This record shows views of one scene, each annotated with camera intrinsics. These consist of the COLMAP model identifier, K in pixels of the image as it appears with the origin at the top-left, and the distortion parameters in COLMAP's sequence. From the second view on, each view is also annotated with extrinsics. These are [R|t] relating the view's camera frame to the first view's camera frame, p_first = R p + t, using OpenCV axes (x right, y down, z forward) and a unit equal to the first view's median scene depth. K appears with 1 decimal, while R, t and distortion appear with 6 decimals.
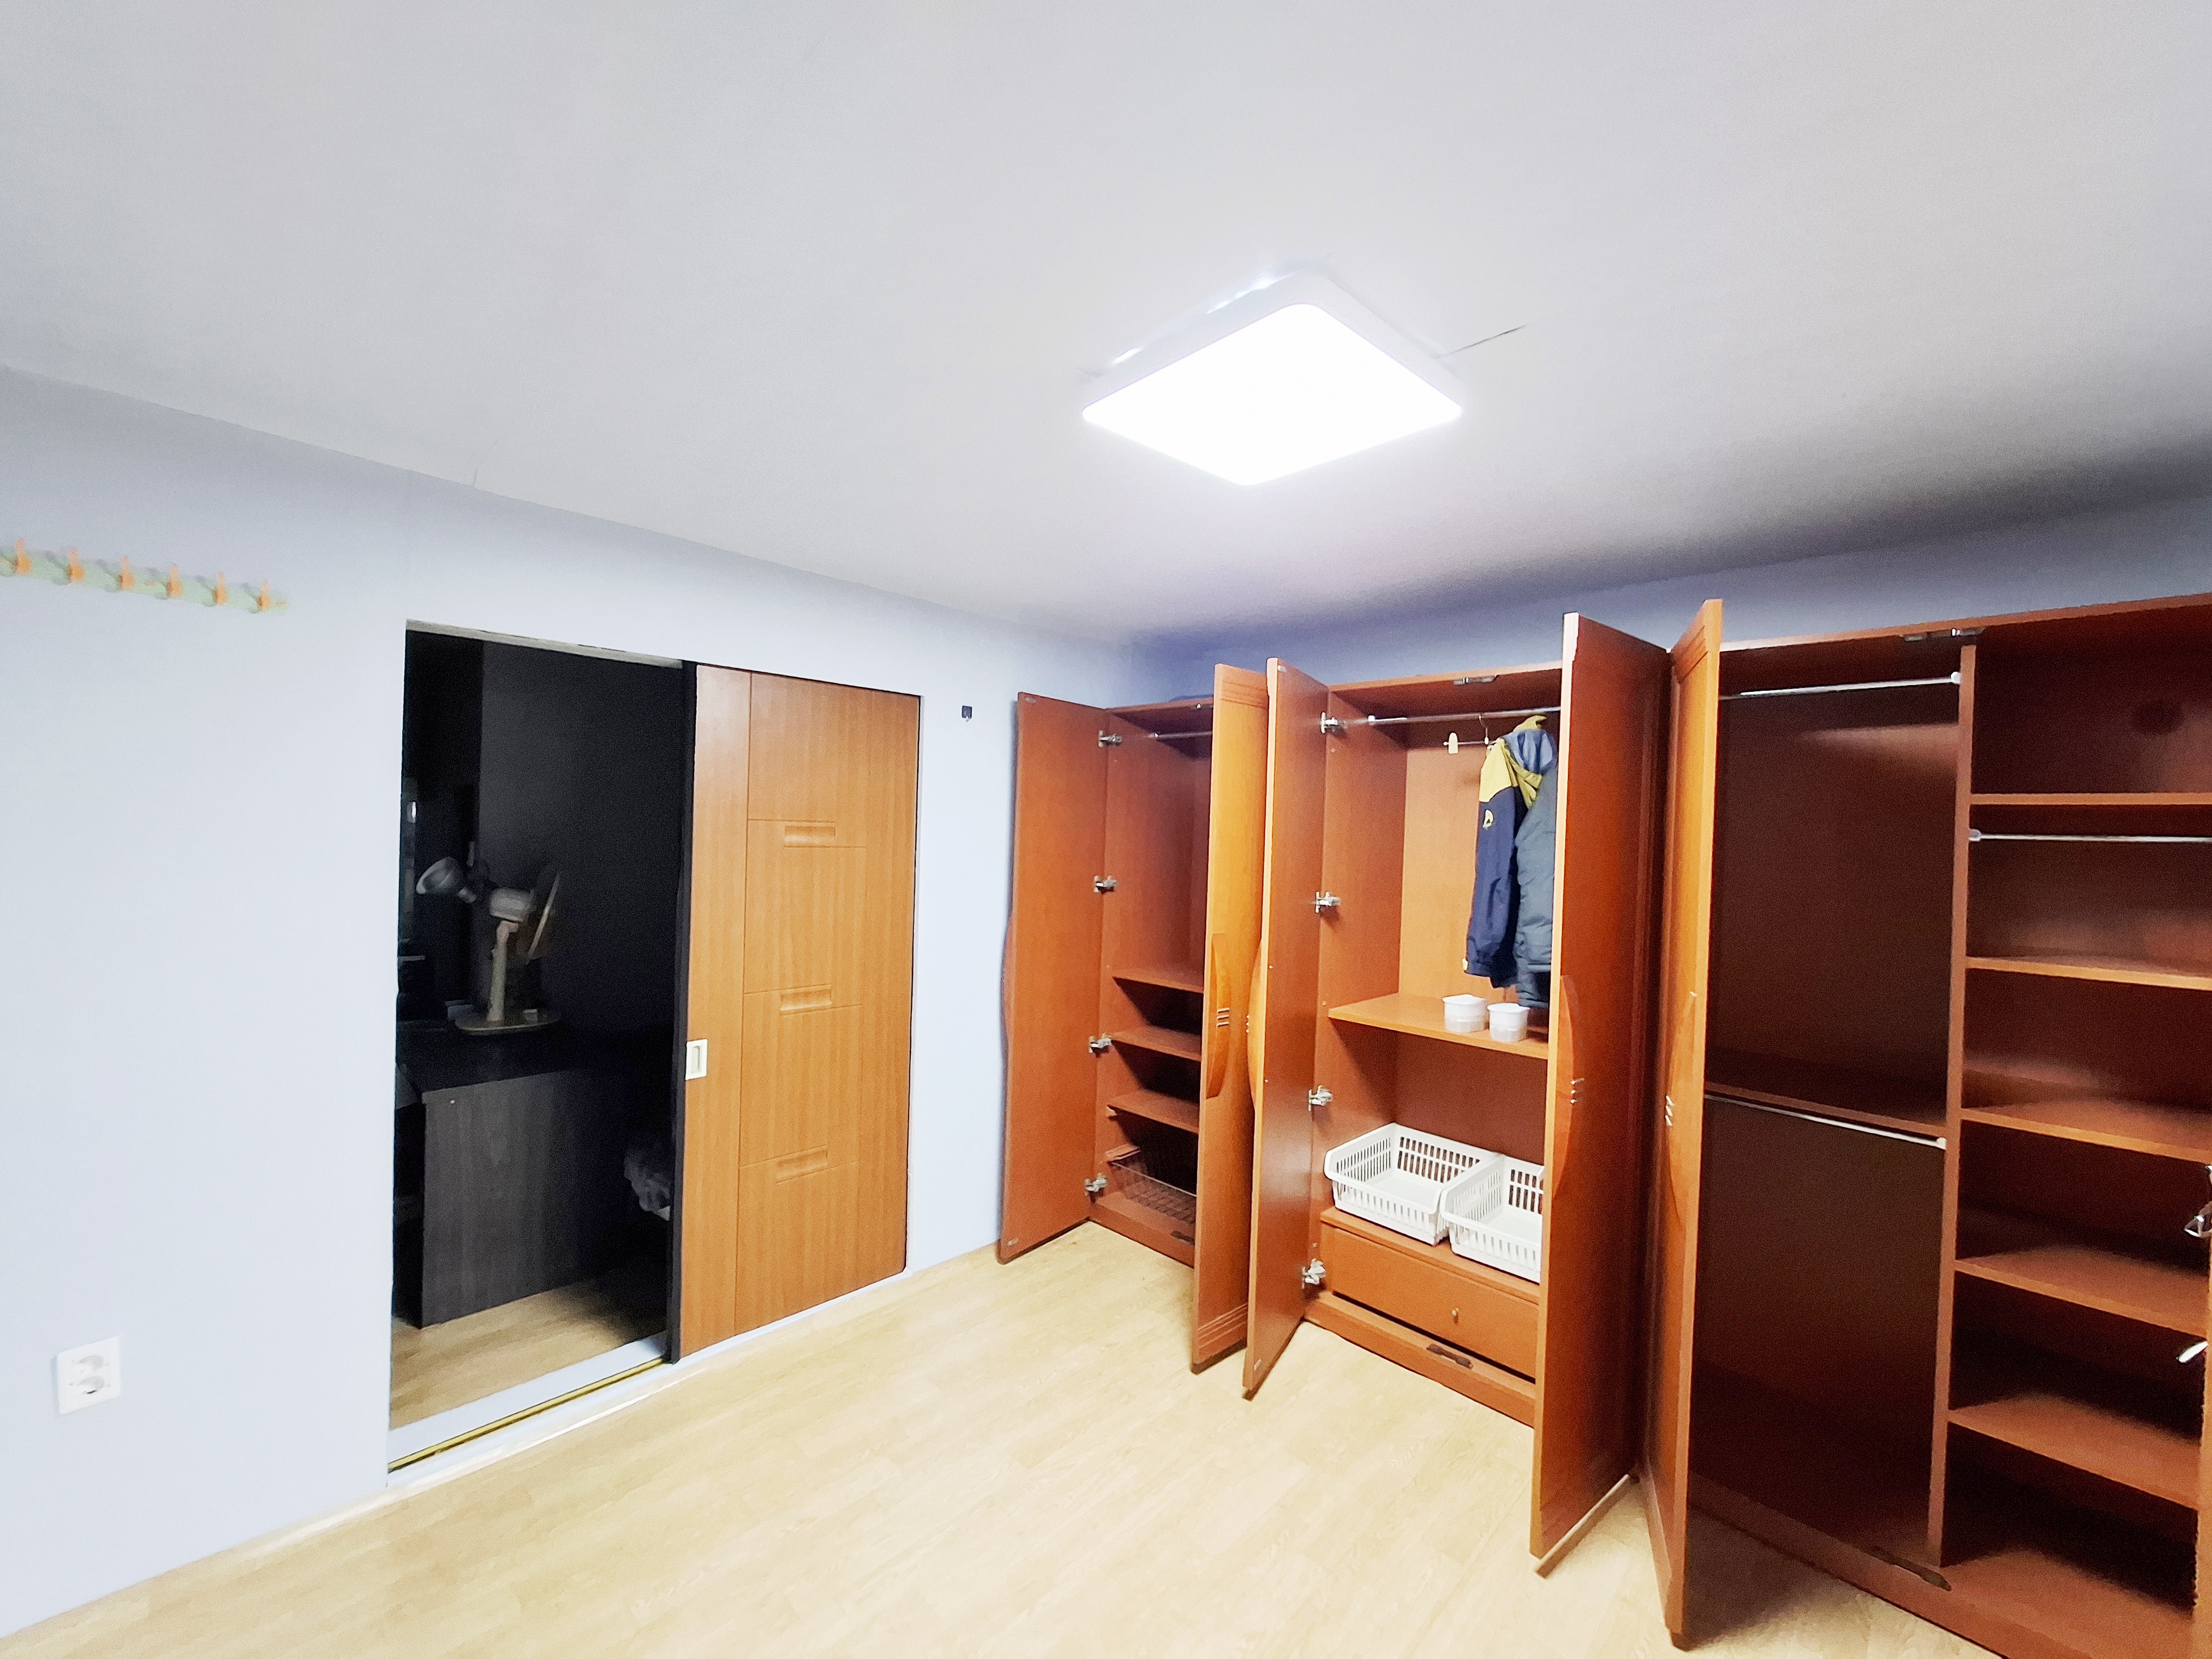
lens RADIAL K [[873.5, 0, 1106.6], [0, 873.5, 835.4], [0, 0, 1]] dist [0.001146, 0.000195]
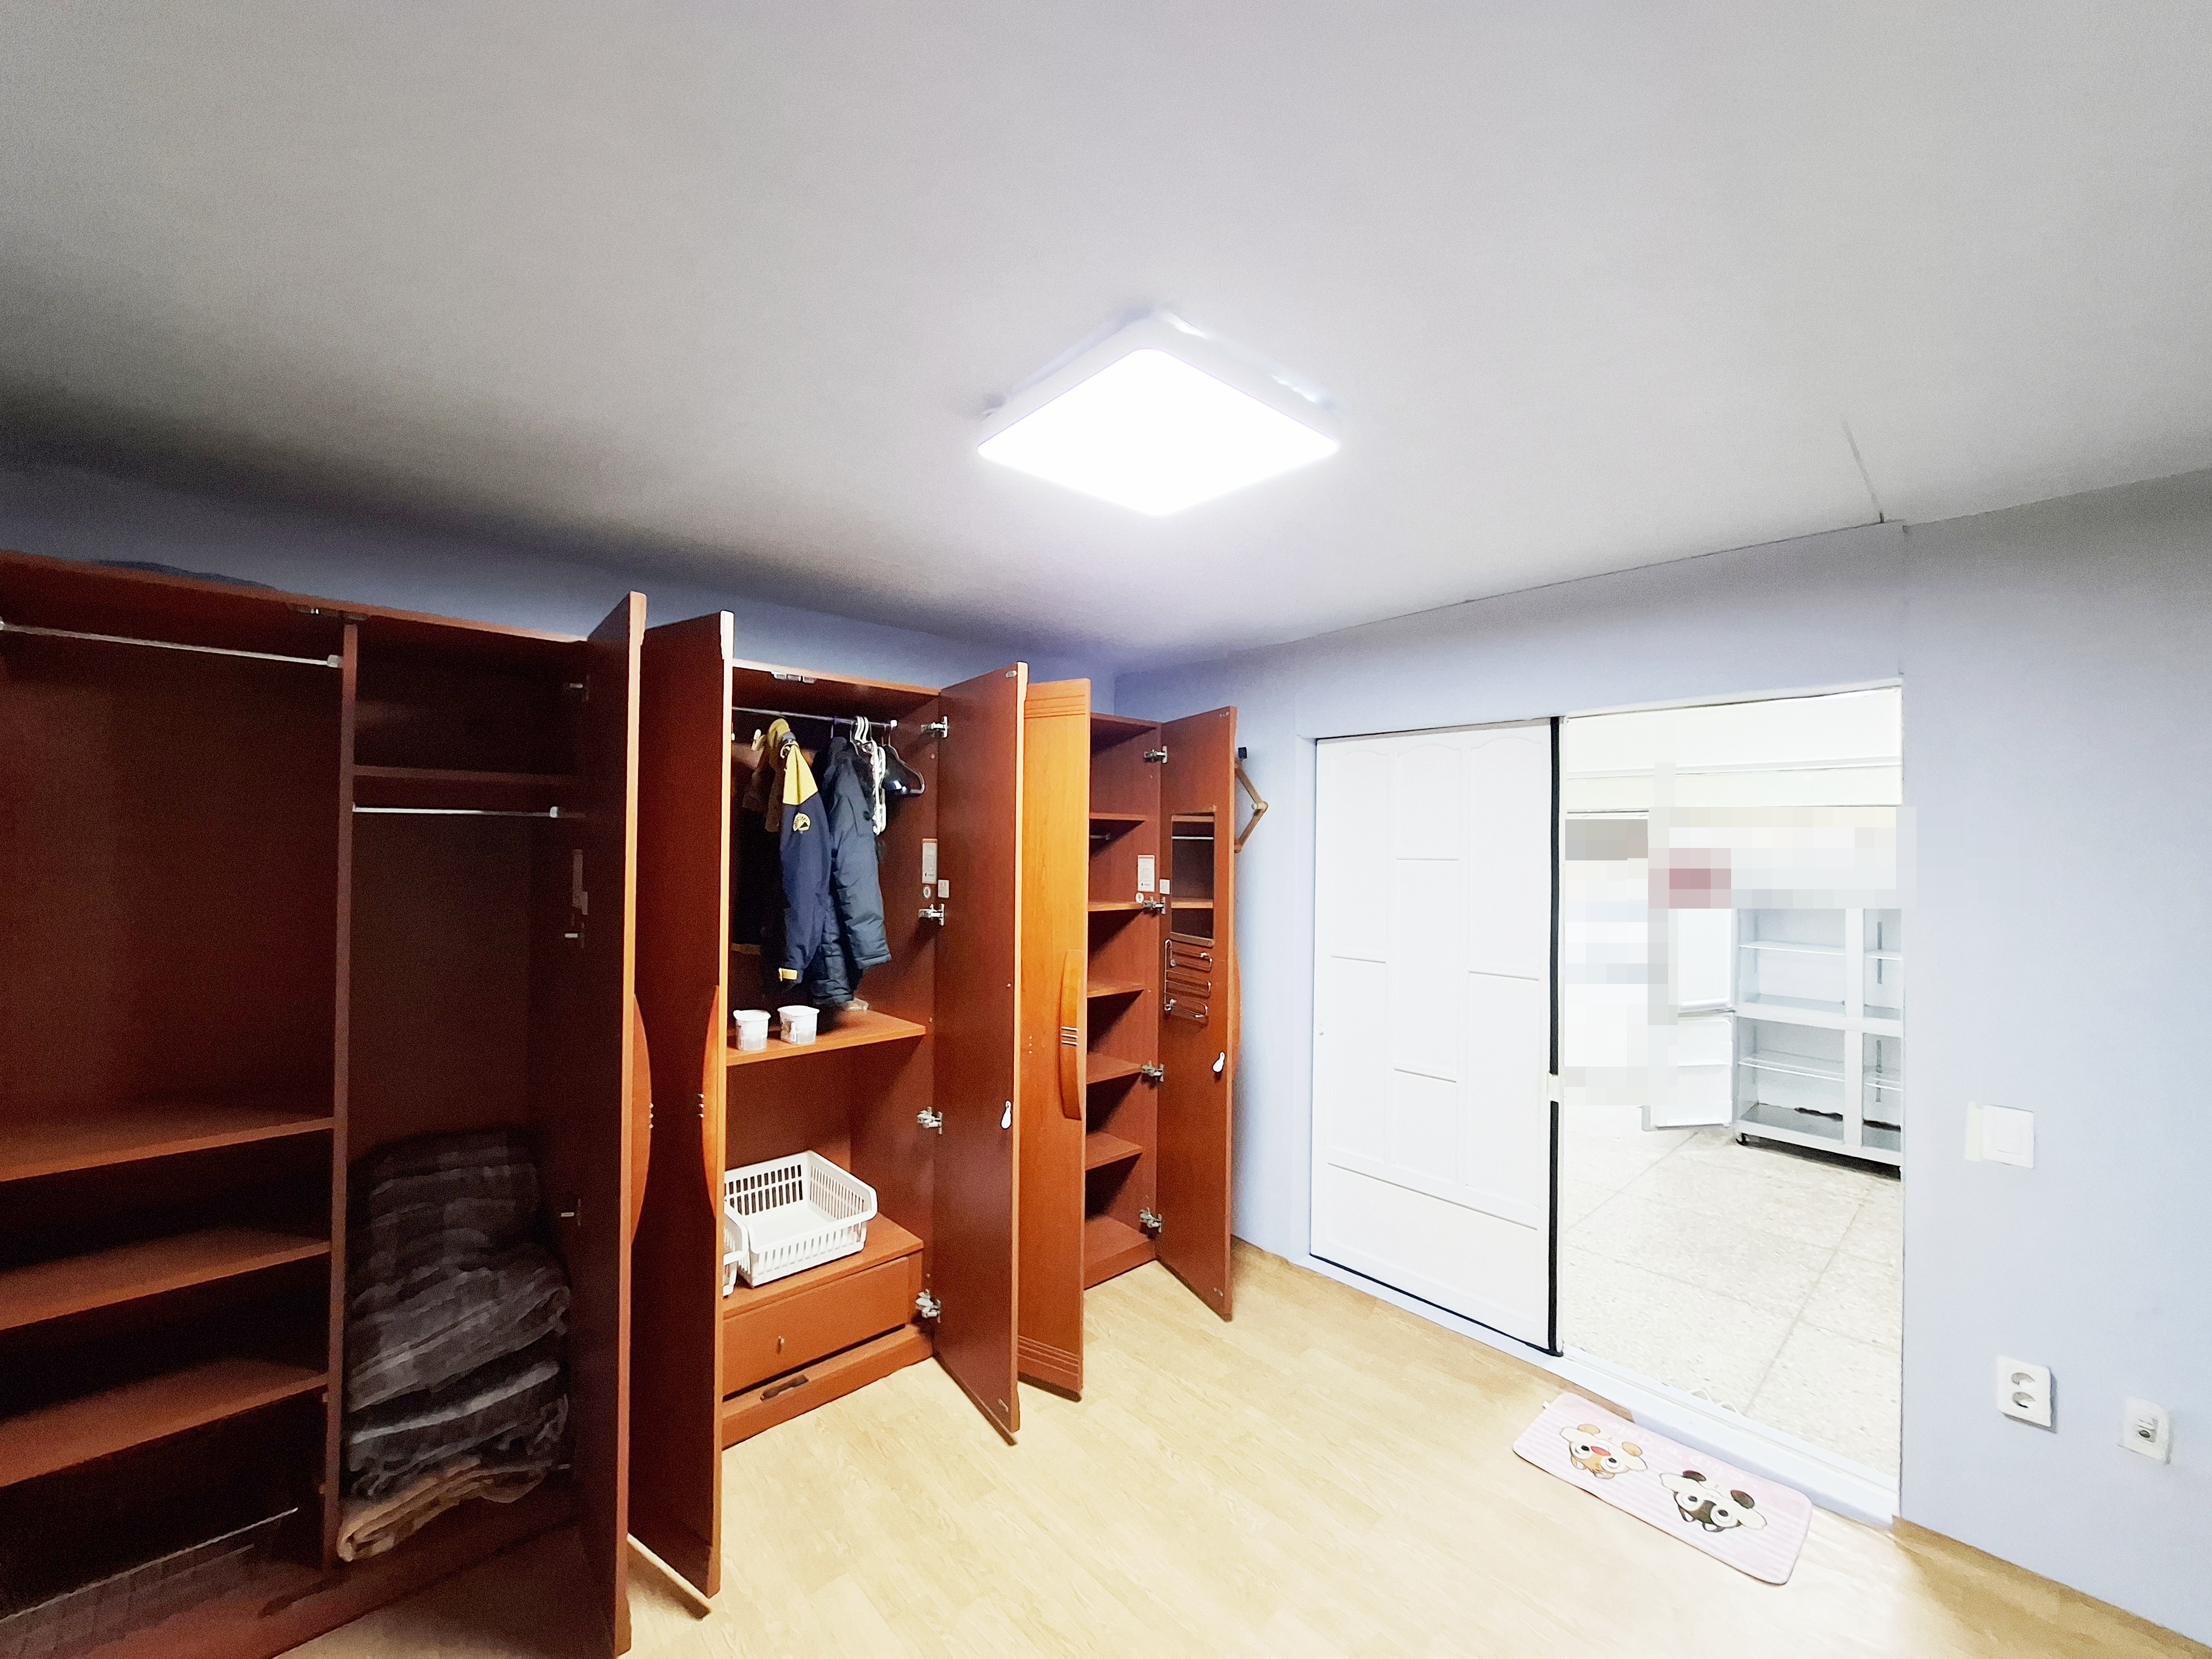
lens RADIAL K [[873.5, 0, 1106.6], [0, 873.5, 835.4], [0, 0, 1]] dist [0.001146, 0.000195]
pose [[0.045222, -0.022745, 0.998718, -0.550881], [-0.010909, 0.999670, 0.023261, -0.030731], [-0.998917, -0.011947, 0.044959, 0.644995]]
